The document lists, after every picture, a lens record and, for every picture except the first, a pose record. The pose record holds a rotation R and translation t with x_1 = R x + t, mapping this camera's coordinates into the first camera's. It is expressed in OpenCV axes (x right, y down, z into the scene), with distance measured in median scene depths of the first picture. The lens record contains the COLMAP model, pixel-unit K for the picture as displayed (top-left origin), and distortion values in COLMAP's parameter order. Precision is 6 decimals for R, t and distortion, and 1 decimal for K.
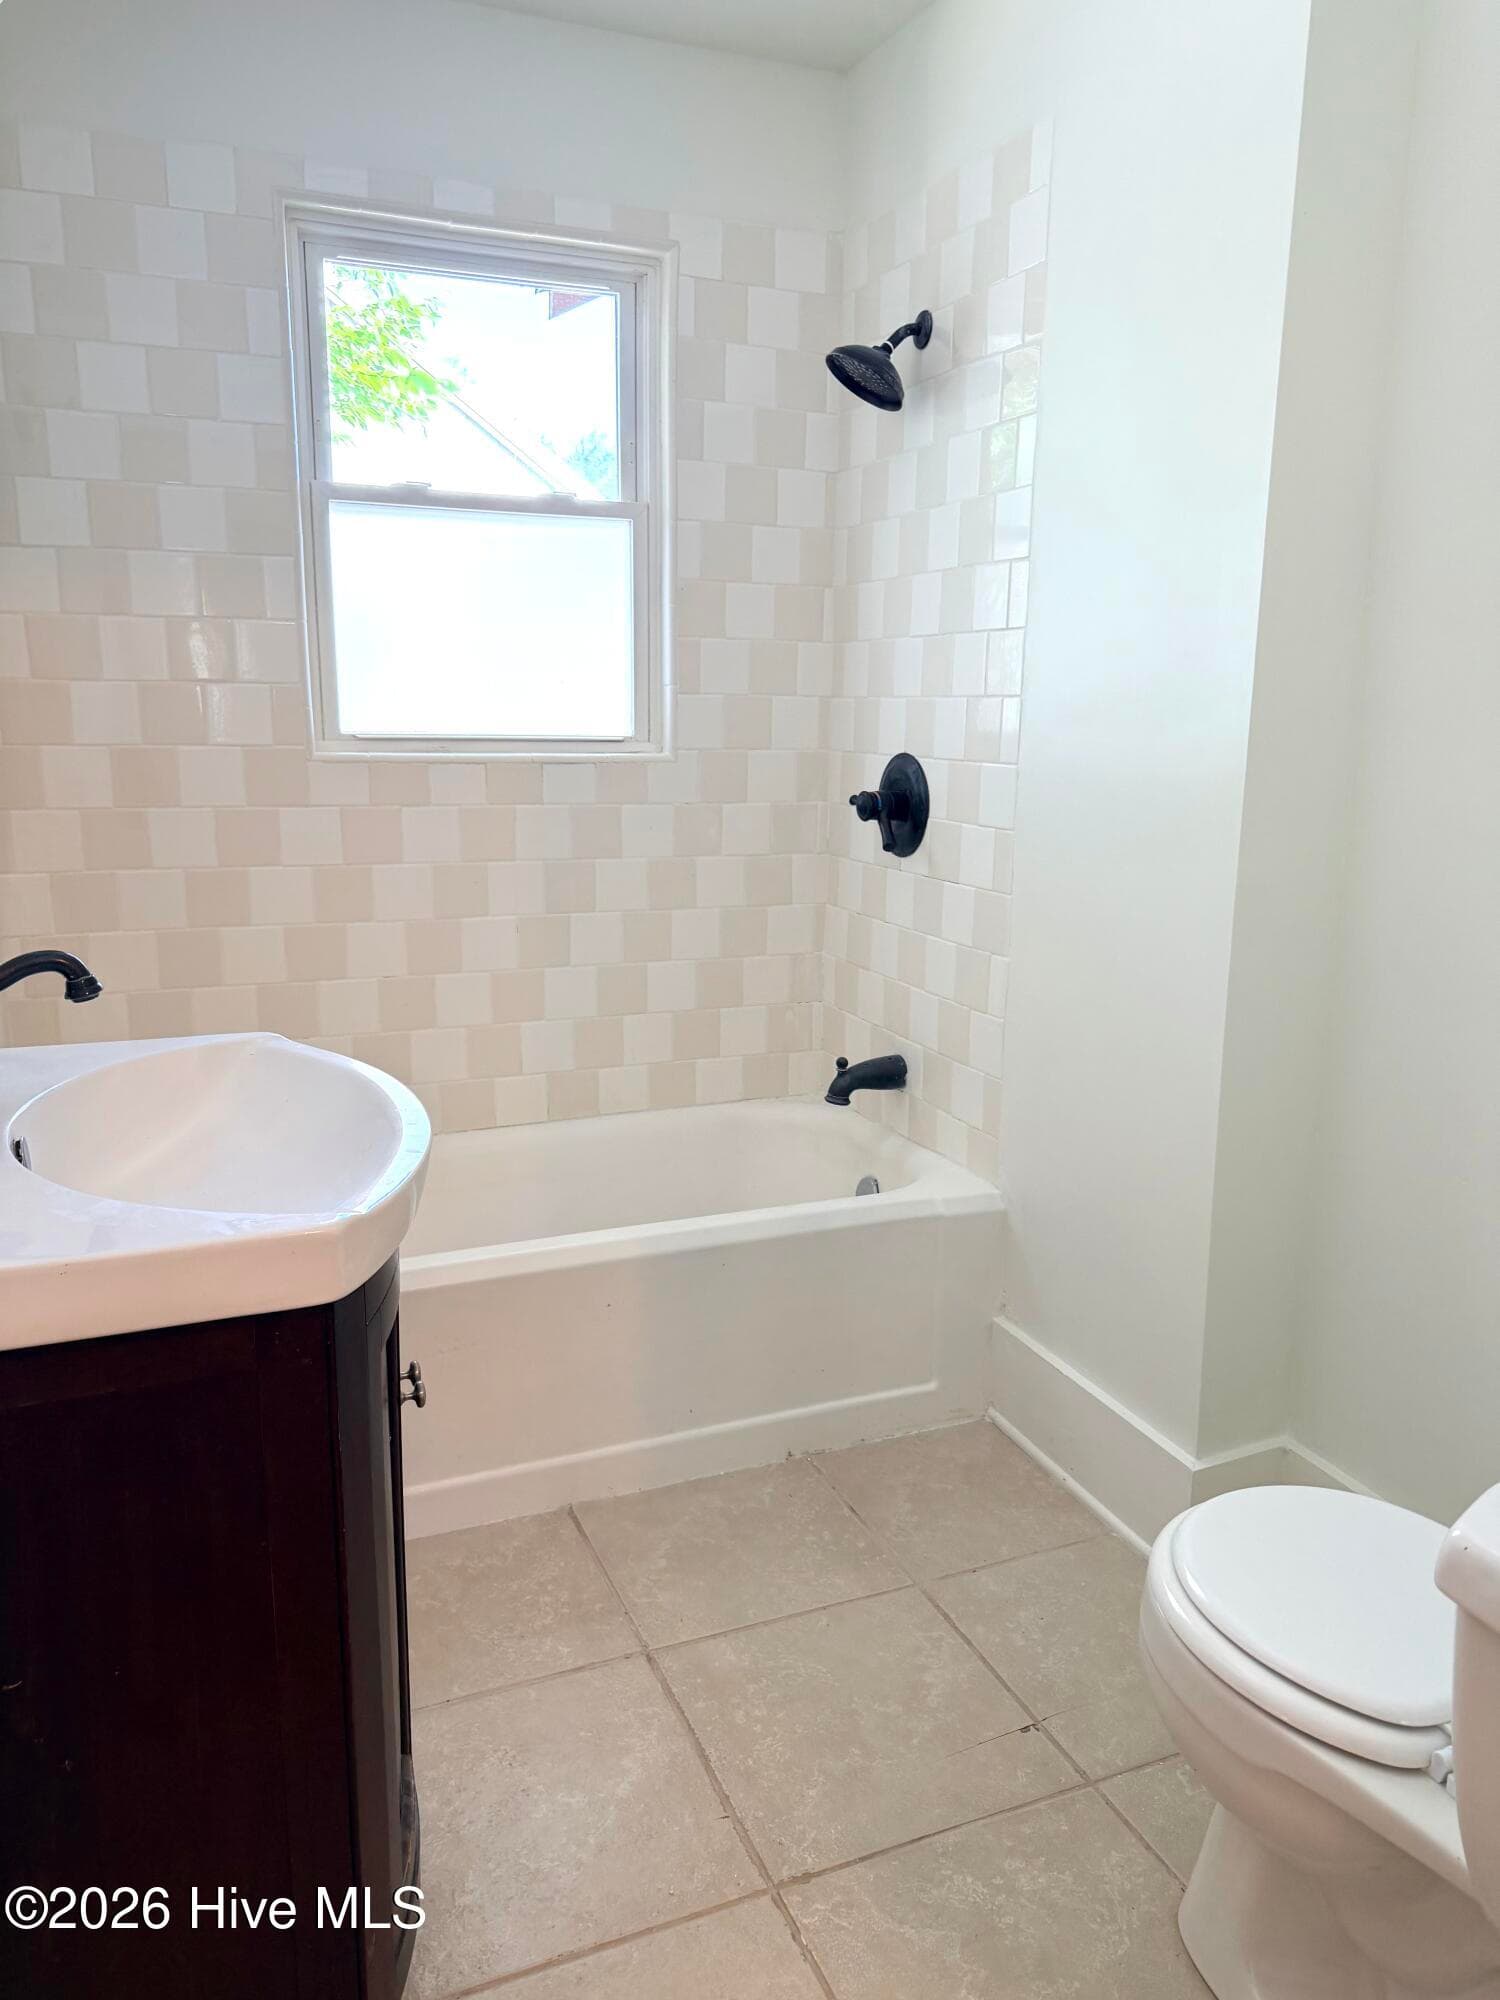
lens RADIAL K [[1464.7, 0, 750.0], [0, 1464.7, 1000.0], [0, 0, 1]] dist [0.116502, -0.223107]
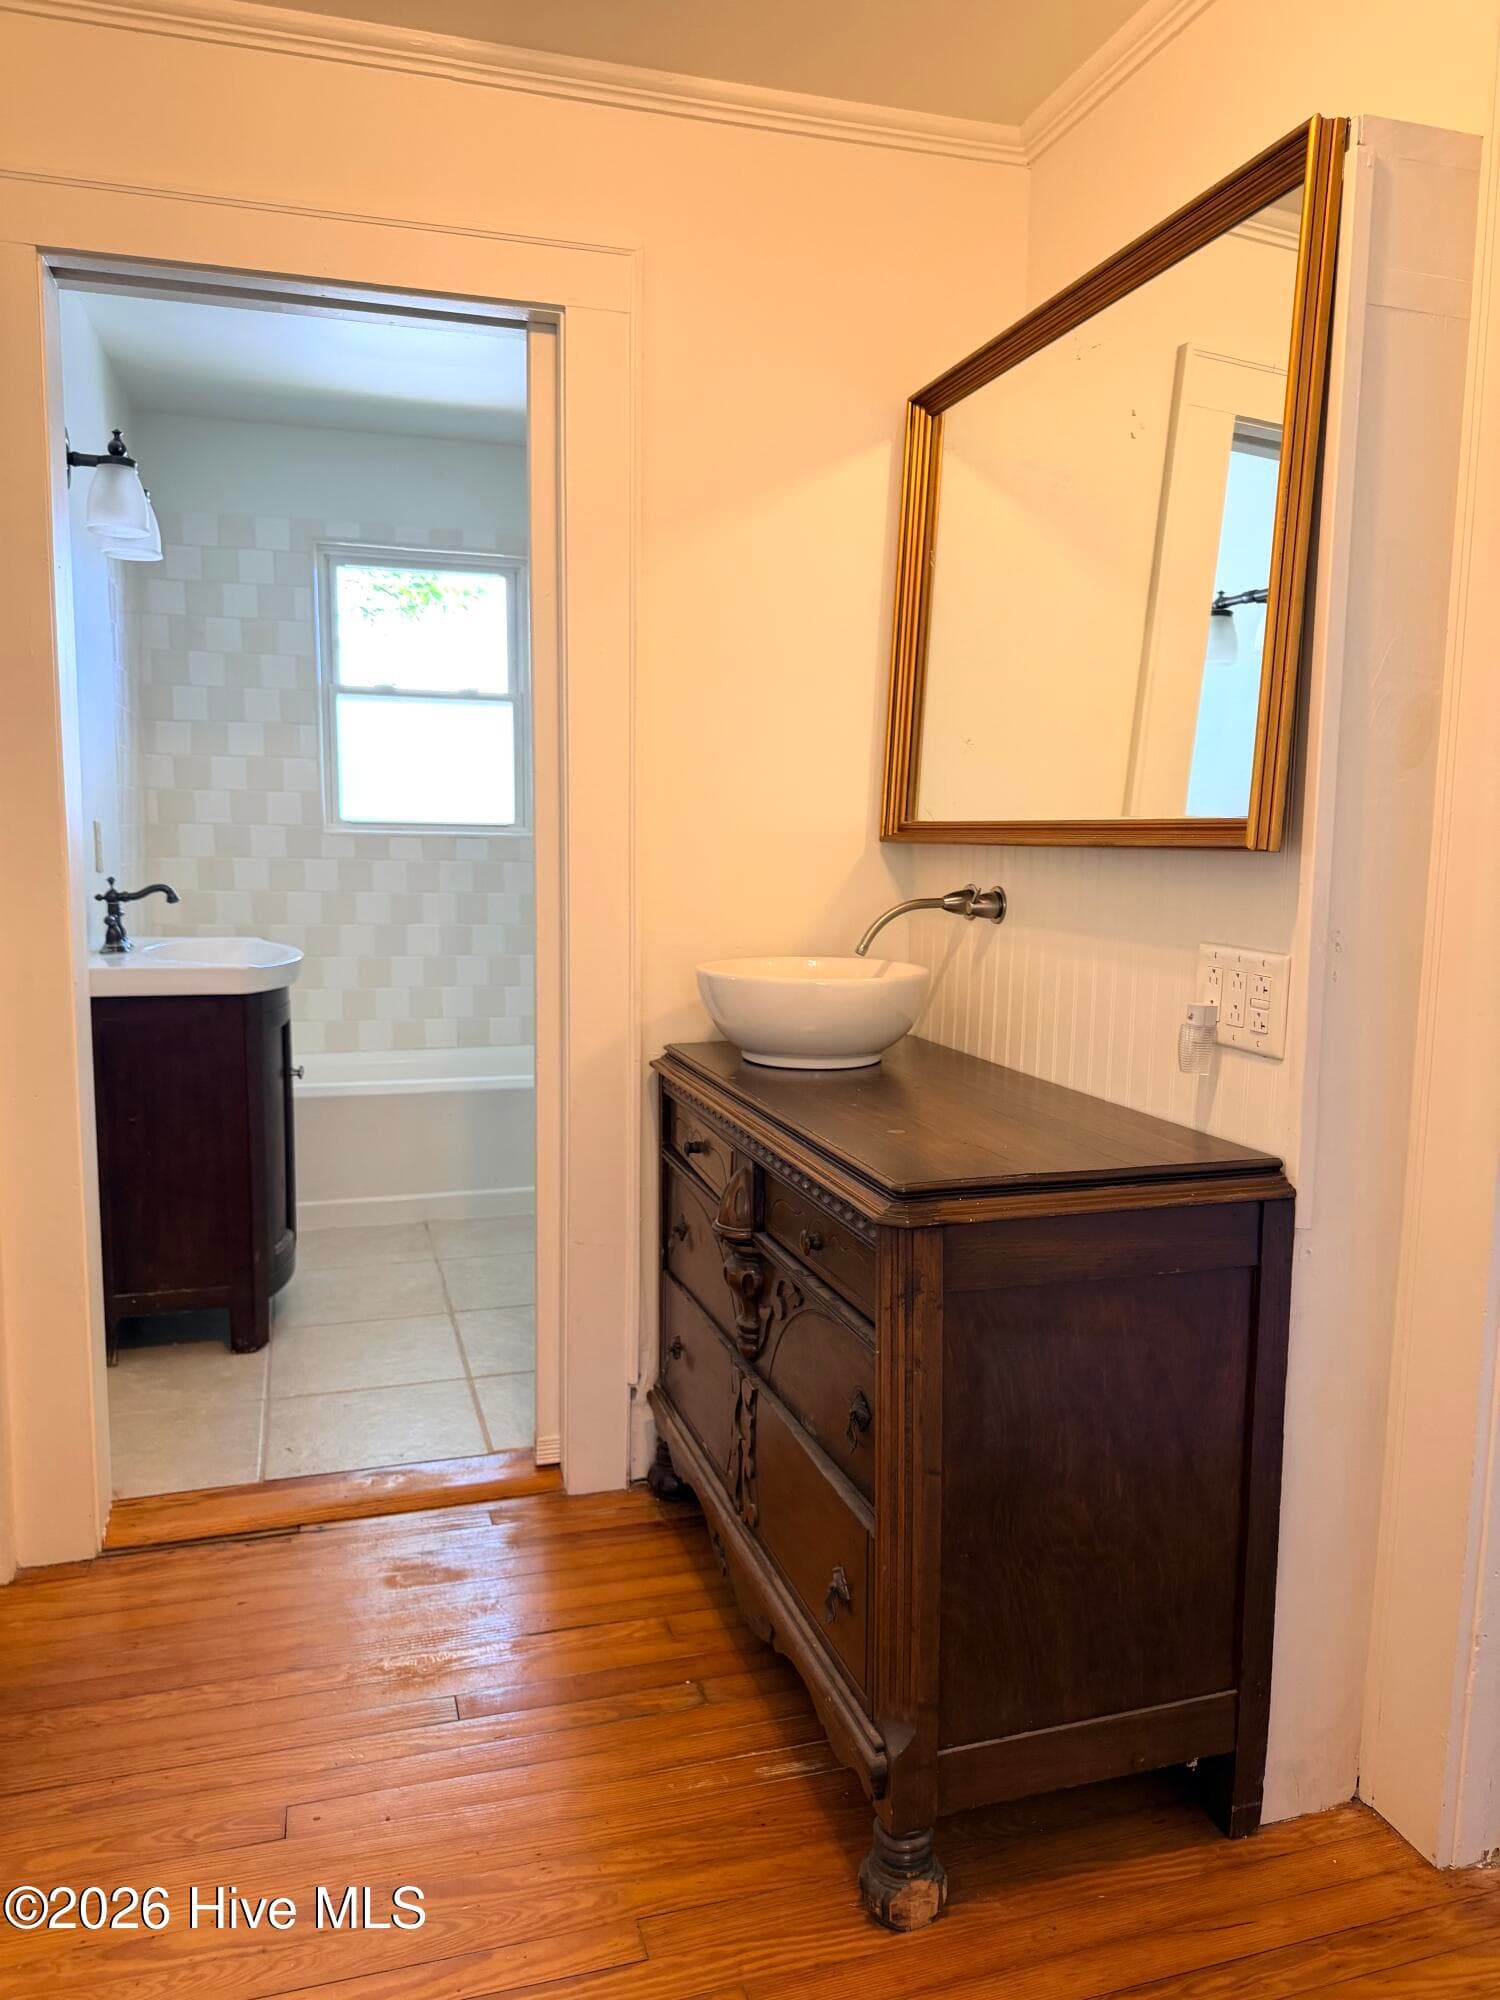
lens RADIAL K [[1464.7, 0, 750.0], [0, 1464.7, 1000.0], [0, 0, 1]] dist [0.116502, -0.223107]
pose [[0.995106, 0.016205, -0.097477, 0.409562], [-0.023560, 0.996921, -0.074785, 0.166586], [0.095965, 0.076716, 0.992424, -0.744845]]
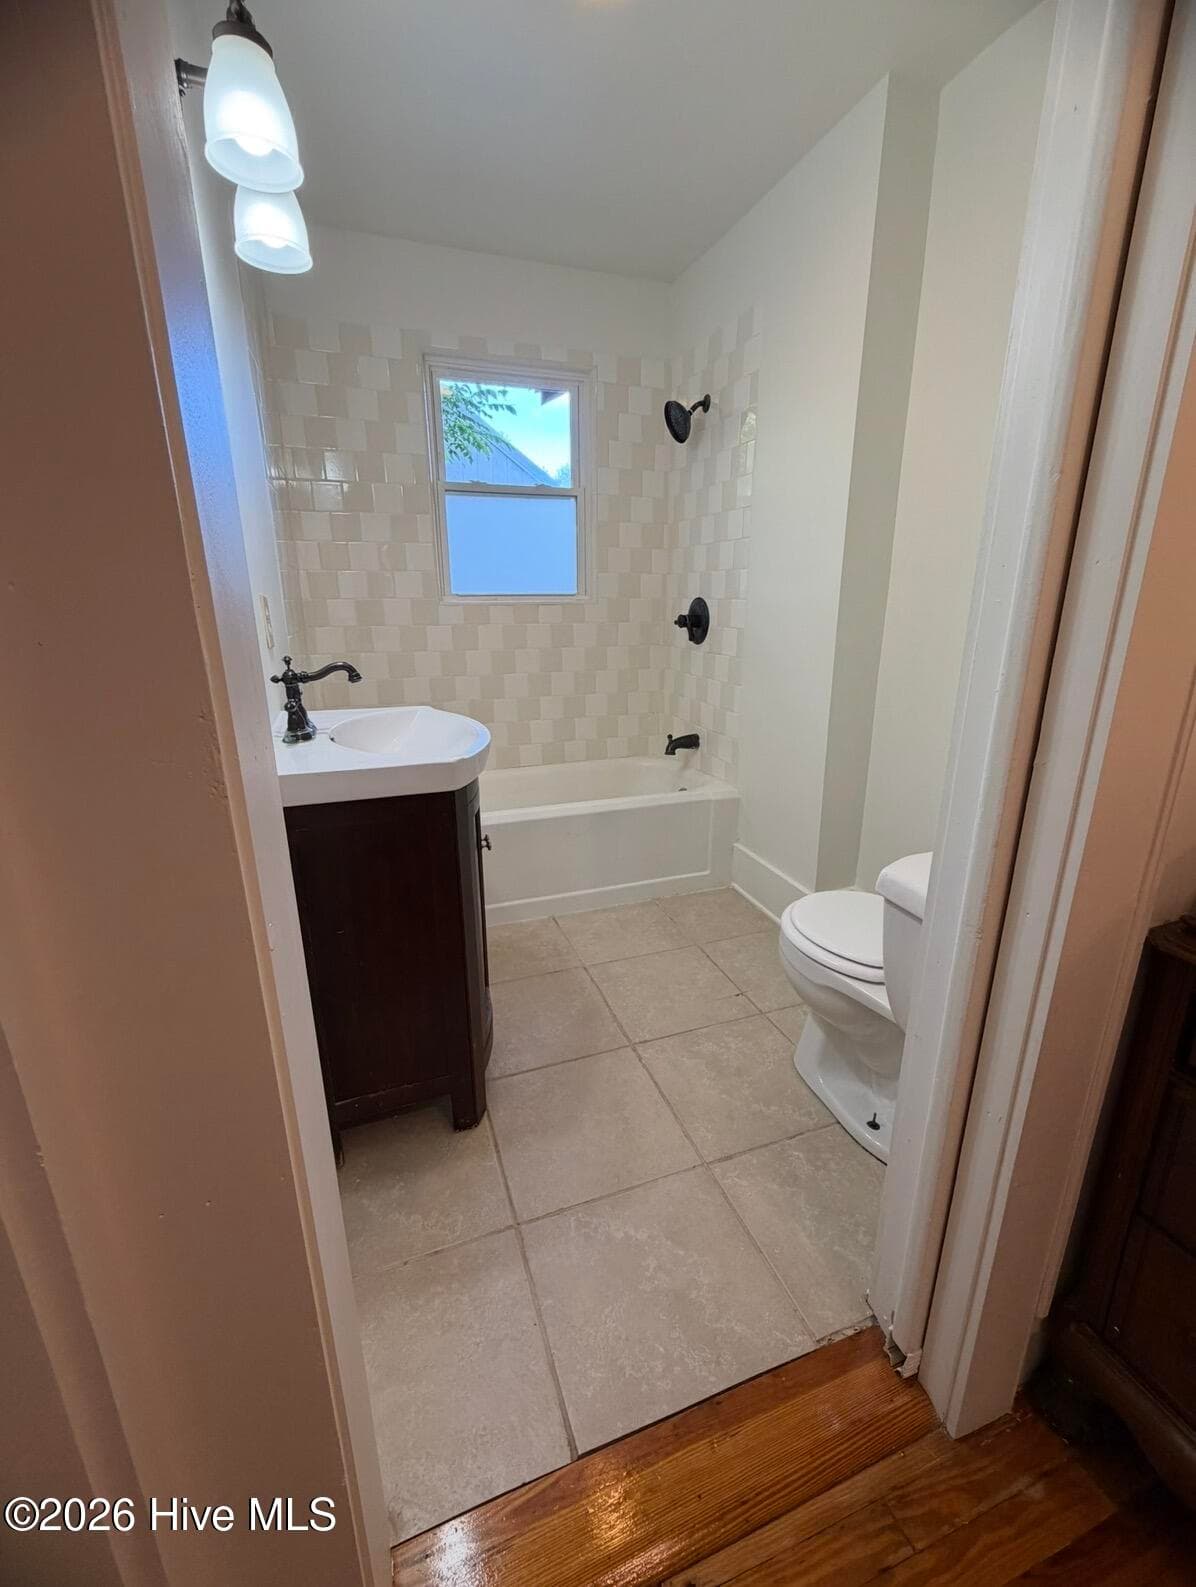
lens RADIAL K [[678.5, 0, 598.0], [0, 678.5, 793.5], [0, 0, 1]] dist [-0.013485, 0.000033]
pose [[0.998115, 0.000610, -0.061365, 0.016711], [0.004659, 0.996311, 0.085686, 0.043616], [0.061191, -0.085810, 0.994431, -0.065478]]
